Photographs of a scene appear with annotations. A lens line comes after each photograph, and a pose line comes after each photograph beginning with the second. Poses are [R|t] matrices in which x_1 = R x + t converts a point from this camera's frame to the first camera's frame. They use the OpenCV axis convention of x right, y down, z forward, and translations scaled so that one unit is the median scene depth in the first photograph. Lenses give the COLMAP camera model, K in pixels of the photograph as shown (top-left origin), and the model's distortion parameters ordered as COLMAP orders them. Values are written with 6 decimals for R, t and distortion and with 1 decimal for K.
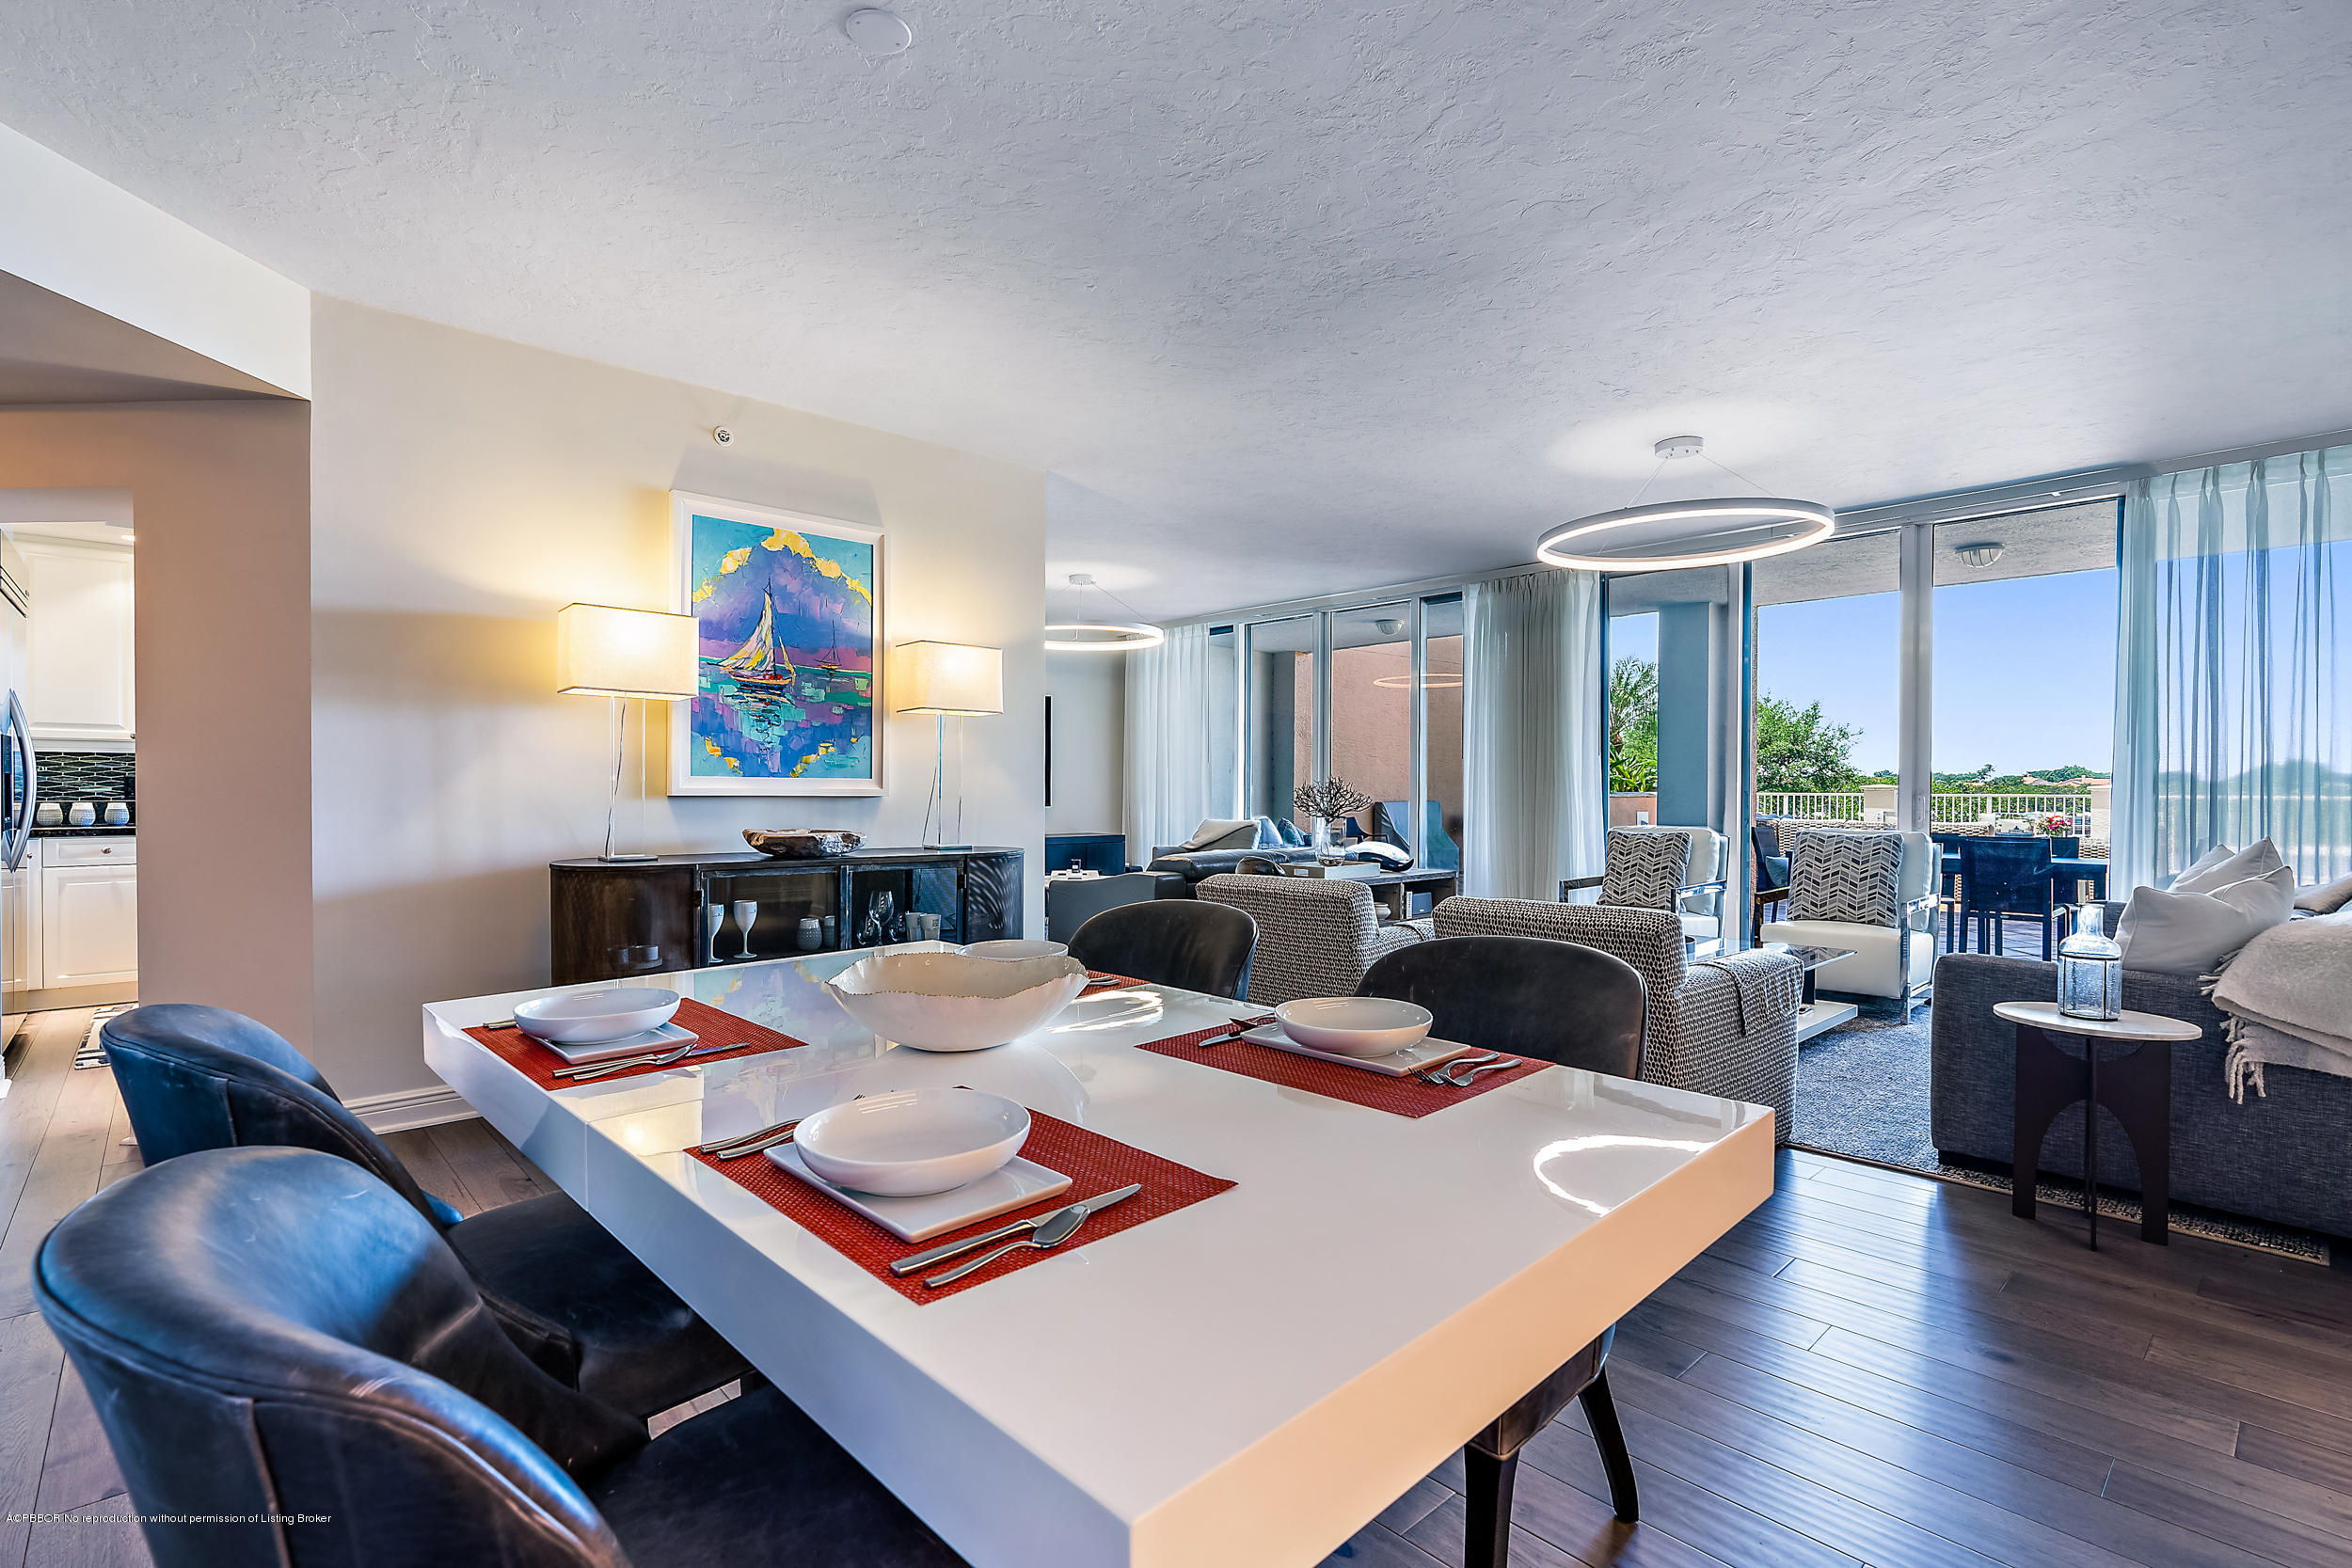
lens RADIAL K [[1083.4, 0, 1176.0], [0, 1083.4, 784.0], [0, 0, 1]] dist [-0.002120, 0.000891]
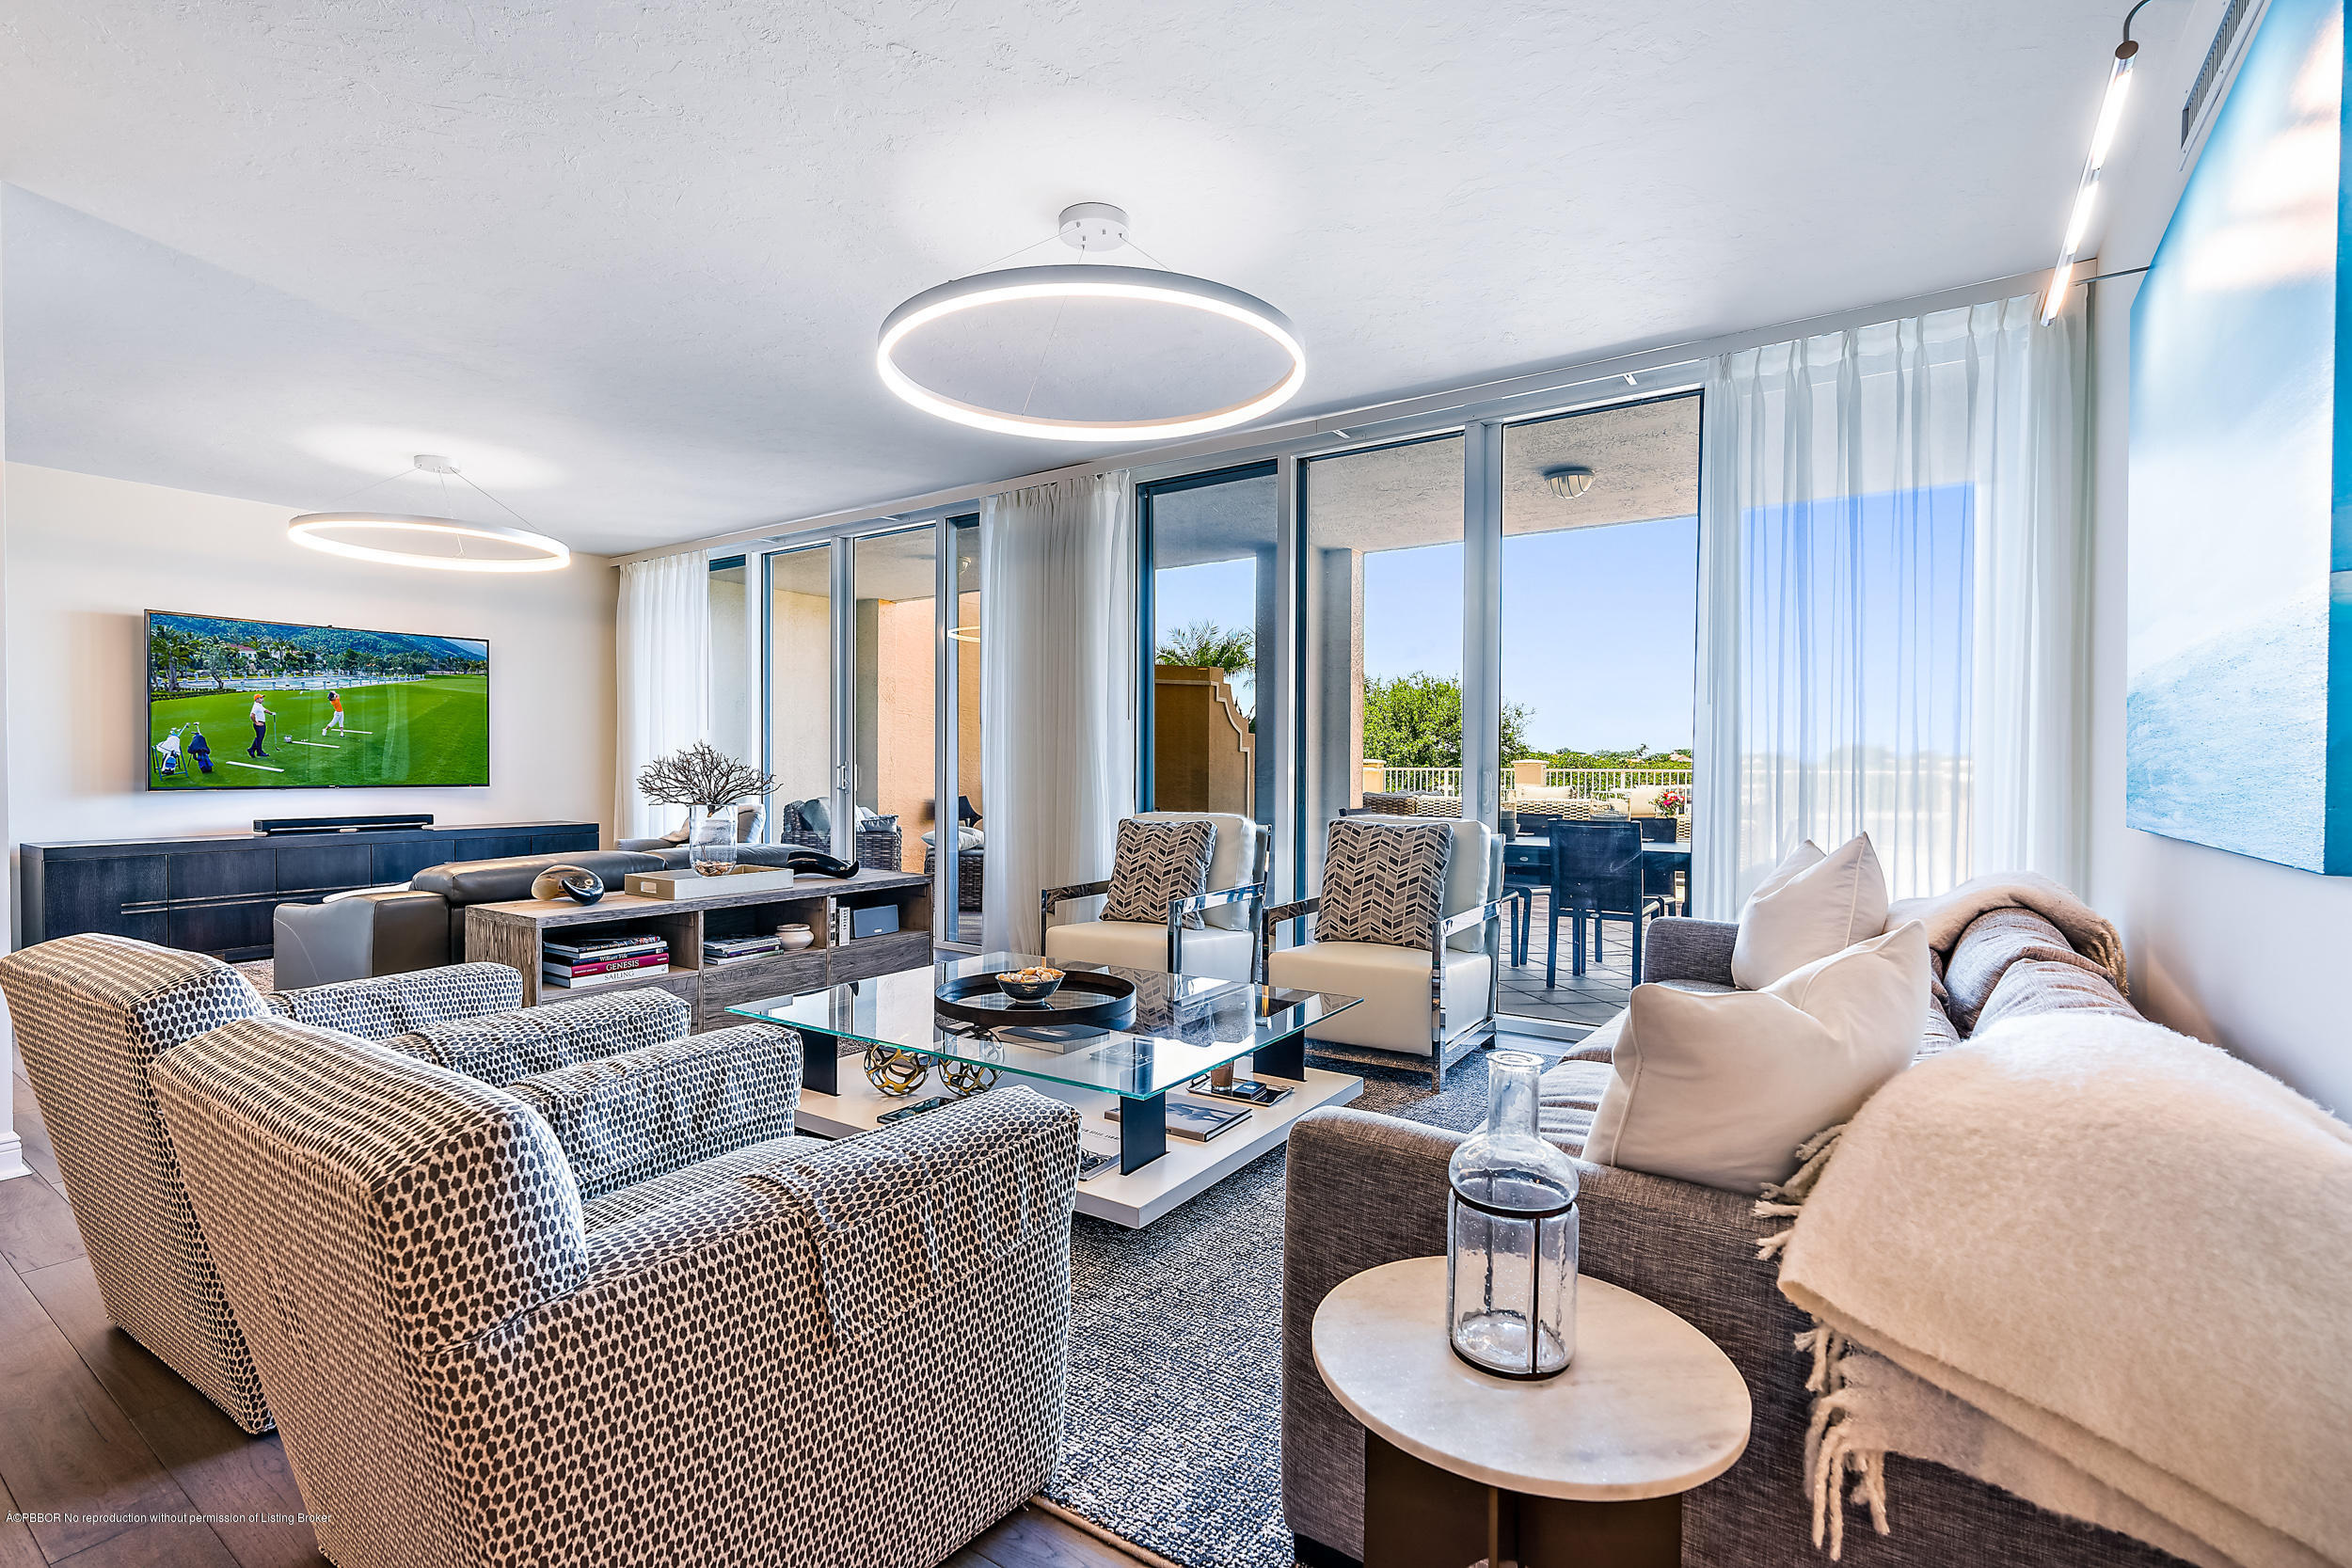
lens RADIAL K [[1077.3, 0, 1159.8], [0, 1077.3, 760.3], [0, 0, 1]] dist [-0.006691, 0.000189]
pose [[0.975848, -0.001009, 0.218447, 0.319435], [0.000905, 0.999999, 0.000576, 0.002366], [-0.218447, -0.000365, 0.975849, 0.326696]]
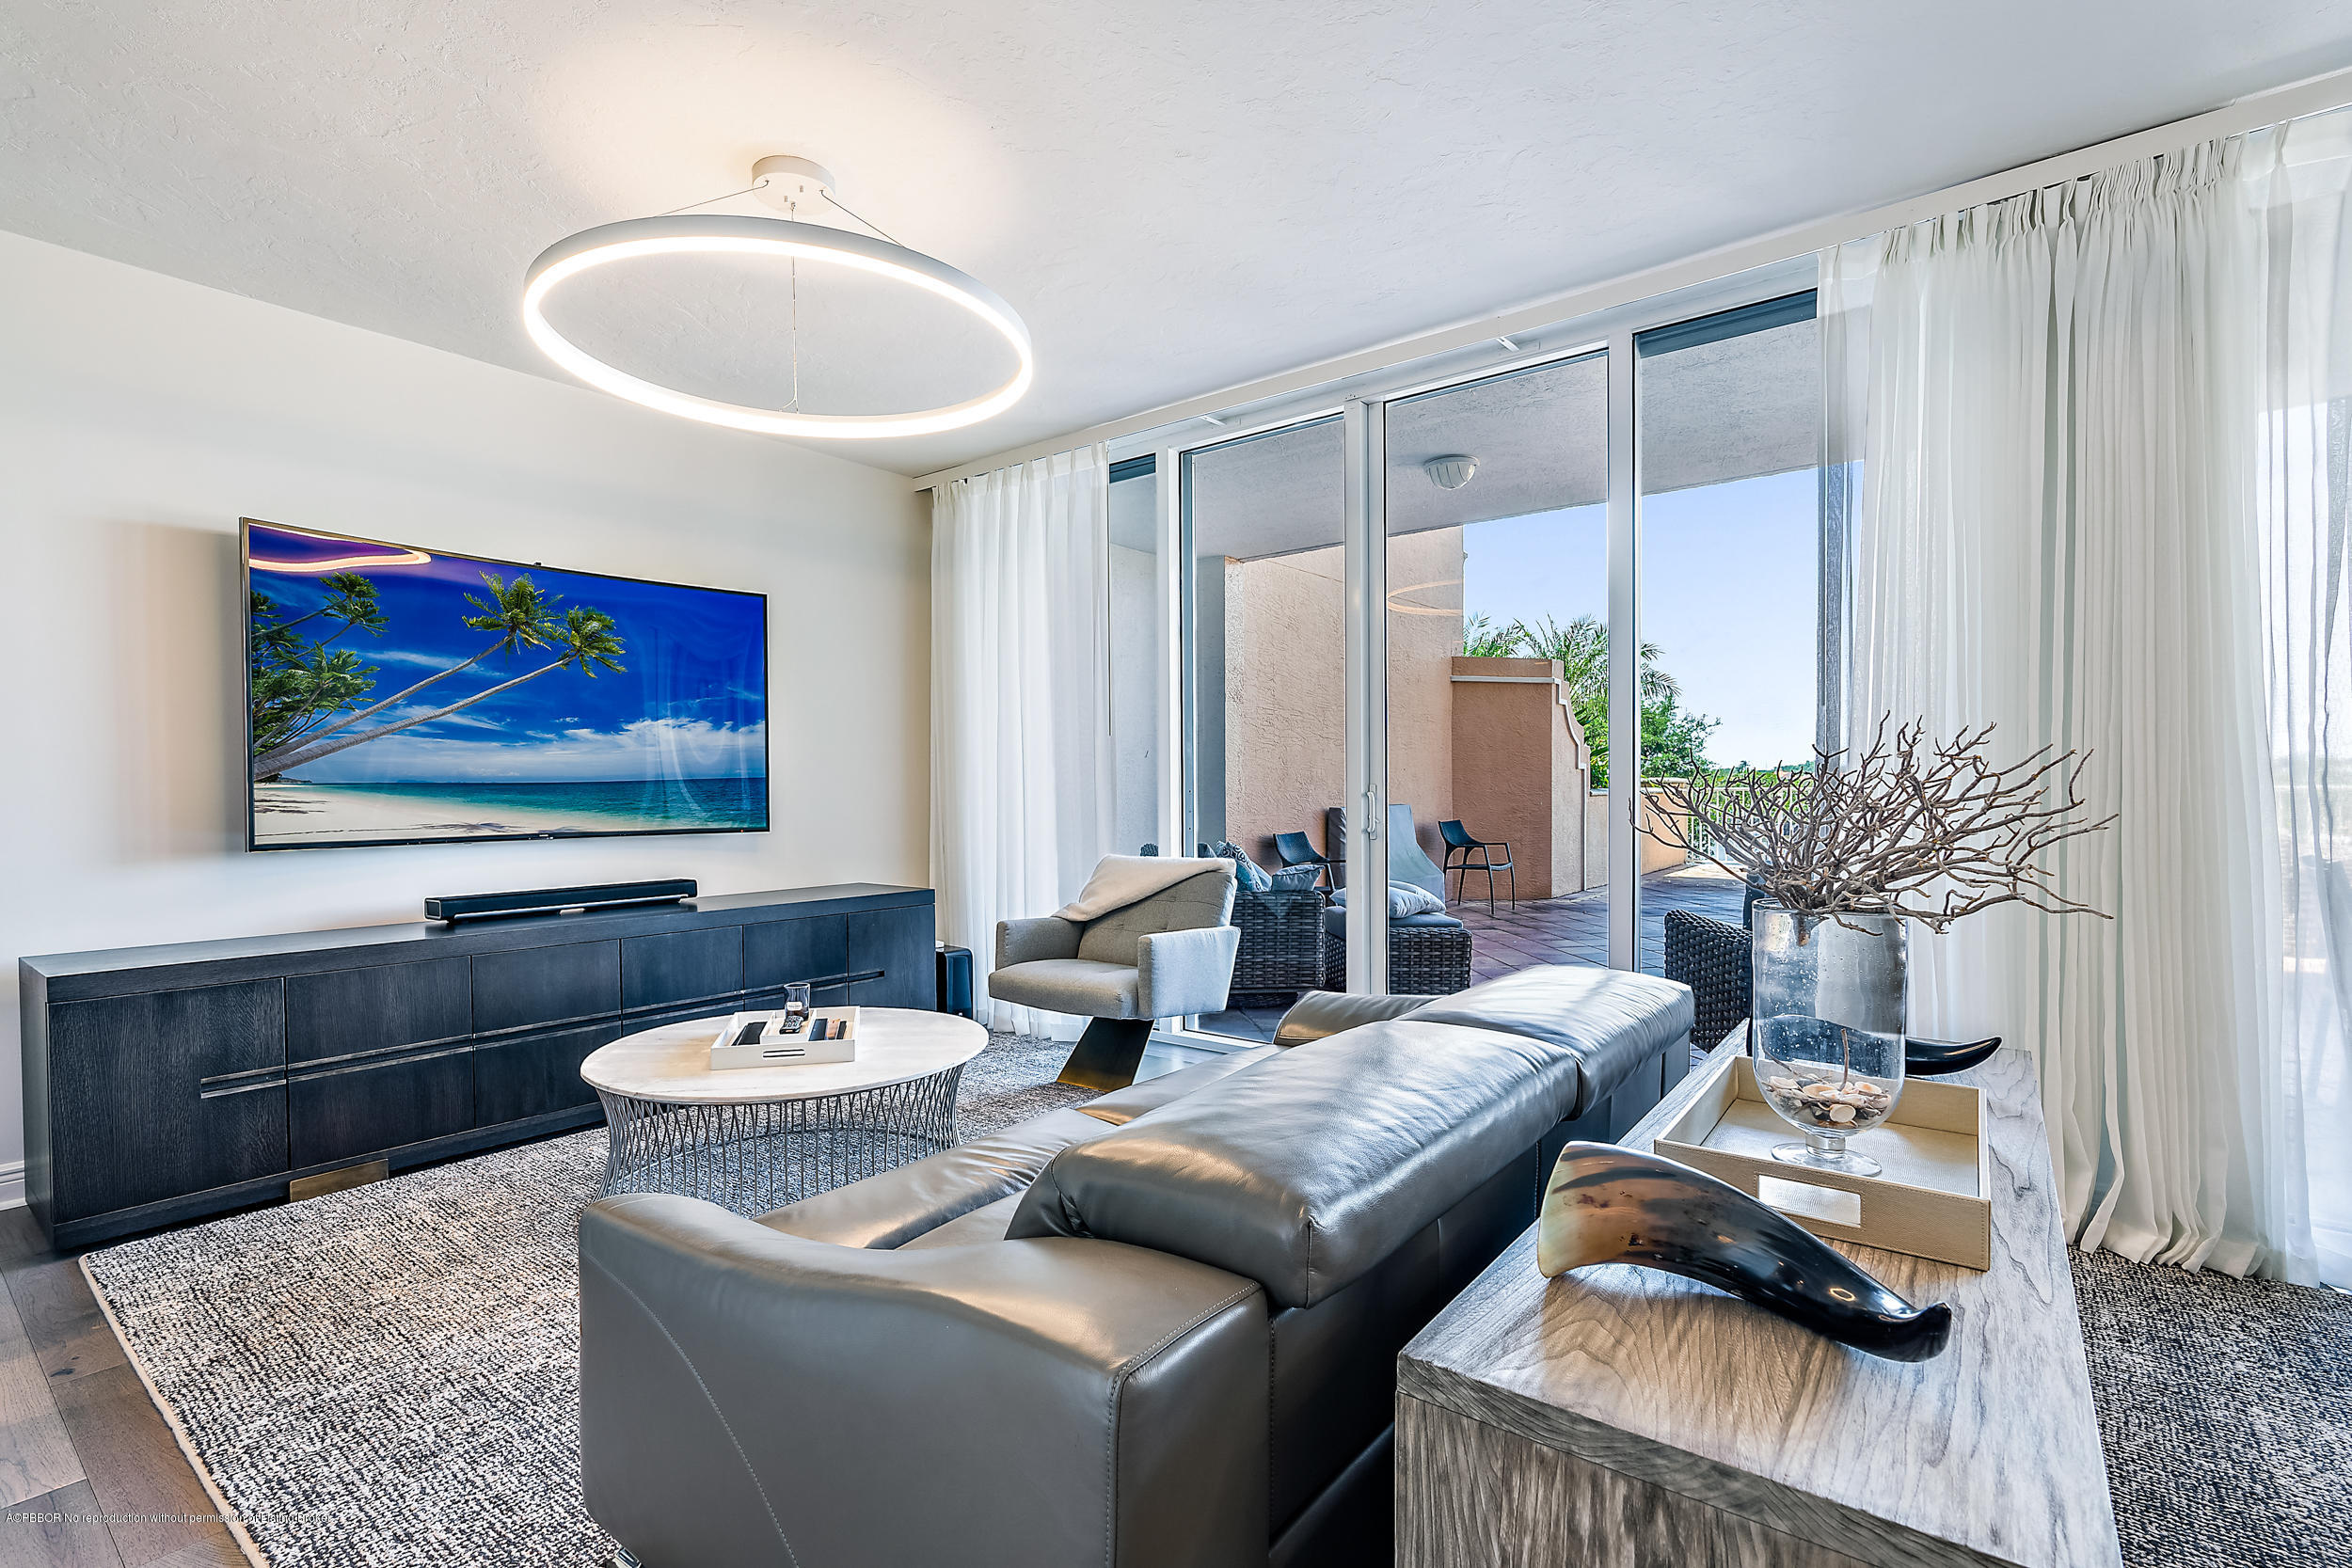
lens RADIAL K [[1088.0, 0, 1162.9], [0, 1088.0, 796.4], [0, 0, 1]] dist [-0.020326, 0.000970]
pose [[0.988081, -0.013133, 0.153372, -0.038173], [0.011414, 0.999862, 0.012085, 0.001040], [-0.153510, -0.010190, 0.988095, 0.951631]]
